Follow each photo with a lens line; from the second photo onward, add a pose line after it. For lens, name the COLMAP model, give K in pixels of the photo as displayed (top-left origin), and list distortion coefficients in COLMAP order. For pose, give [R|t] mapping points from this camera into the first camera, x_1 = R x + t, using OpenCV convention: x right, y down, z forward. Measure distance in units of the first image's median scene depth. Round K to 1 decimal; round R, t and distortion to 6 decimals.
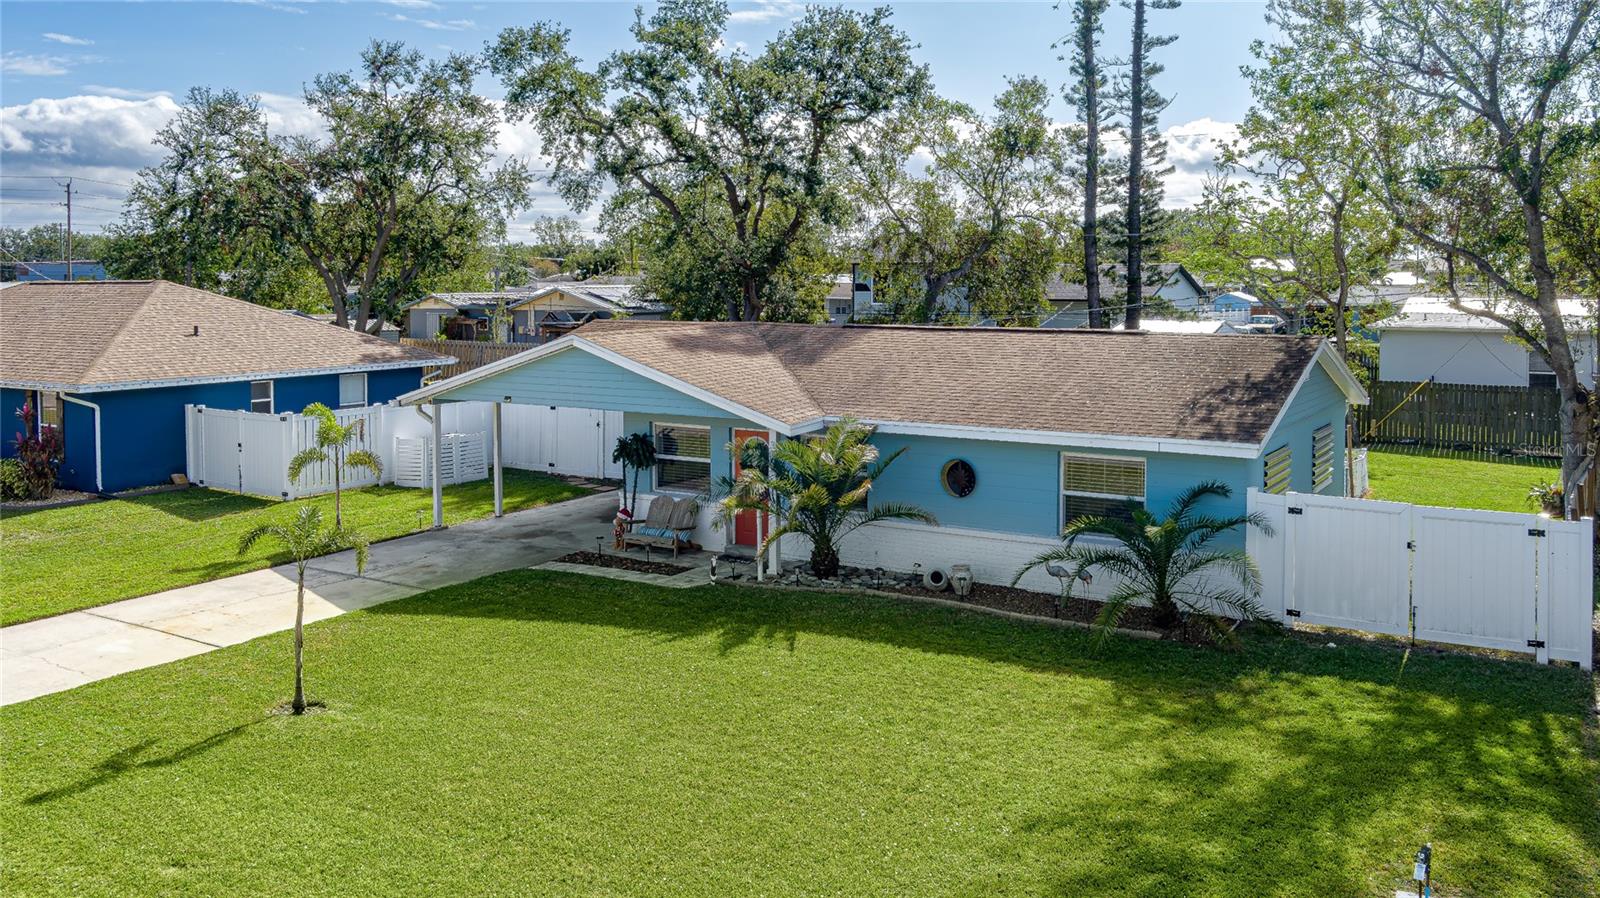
lens RADIAL K [[1330.6, 0, 814.2], [0, 1330.6, 355.6], [0, 0, 1]] dist [-0.015989, -0.006935]
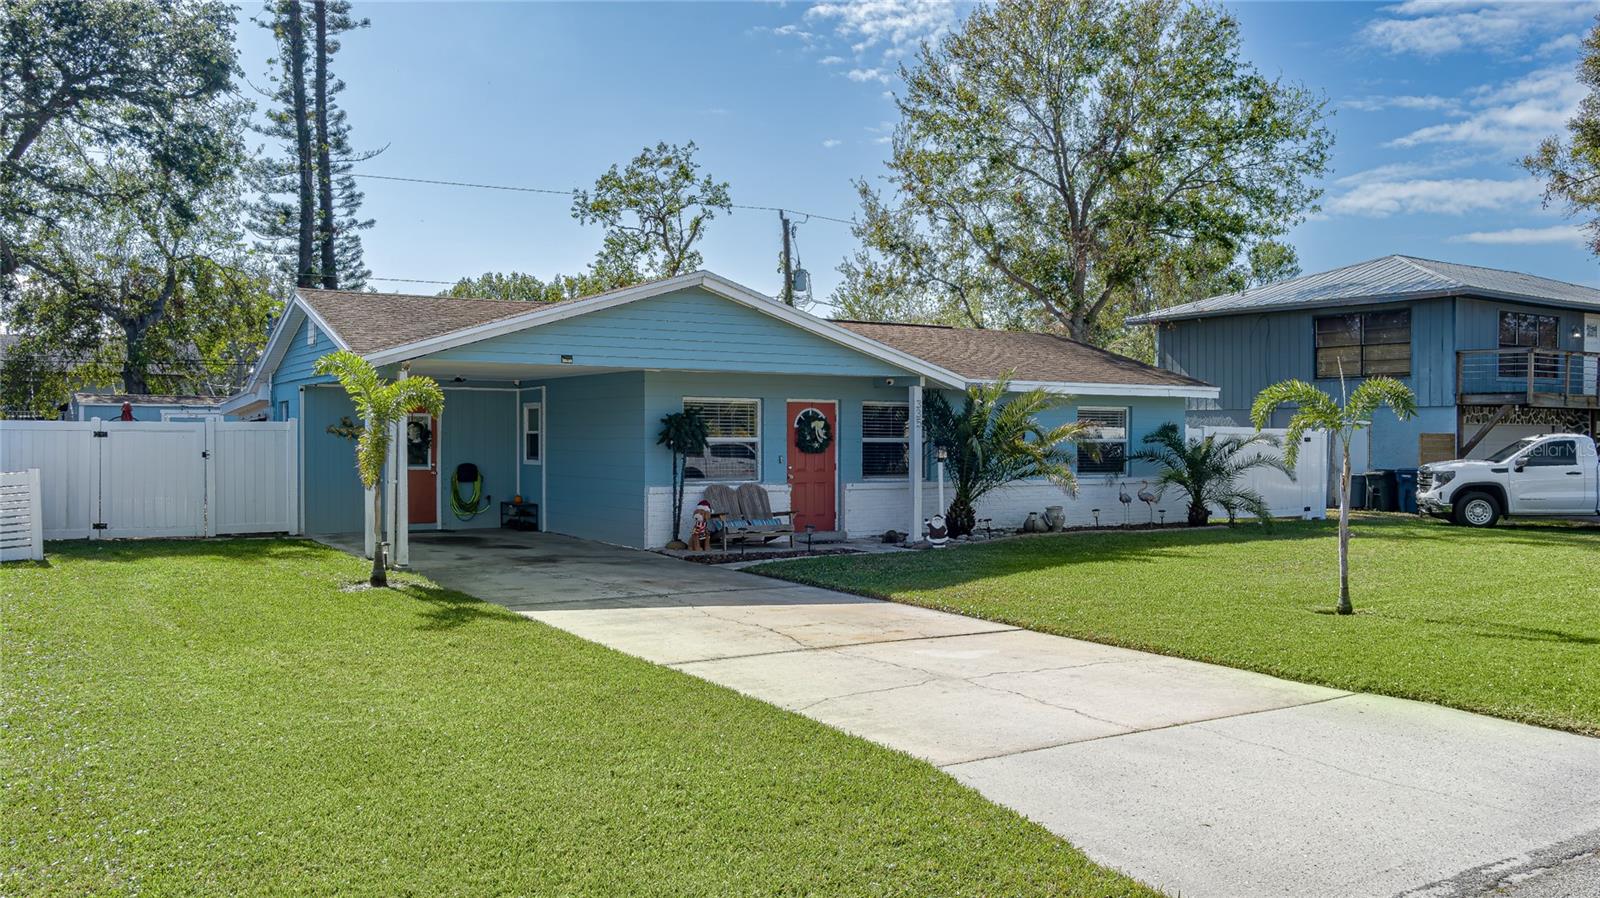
lens RADIAL K [[1306.8, 0, 794.8], [0, 1306.8, 483.3], [0, 0, 1]] dist [-0.024703, 0.000655]
pose [[0.442189, -0.028799, 0.896459, -0.436908], [0.050211, 0.998712, 0.007316, 0.054248], [-0.895515, 0.041777, 0.443066, 0.321926]]
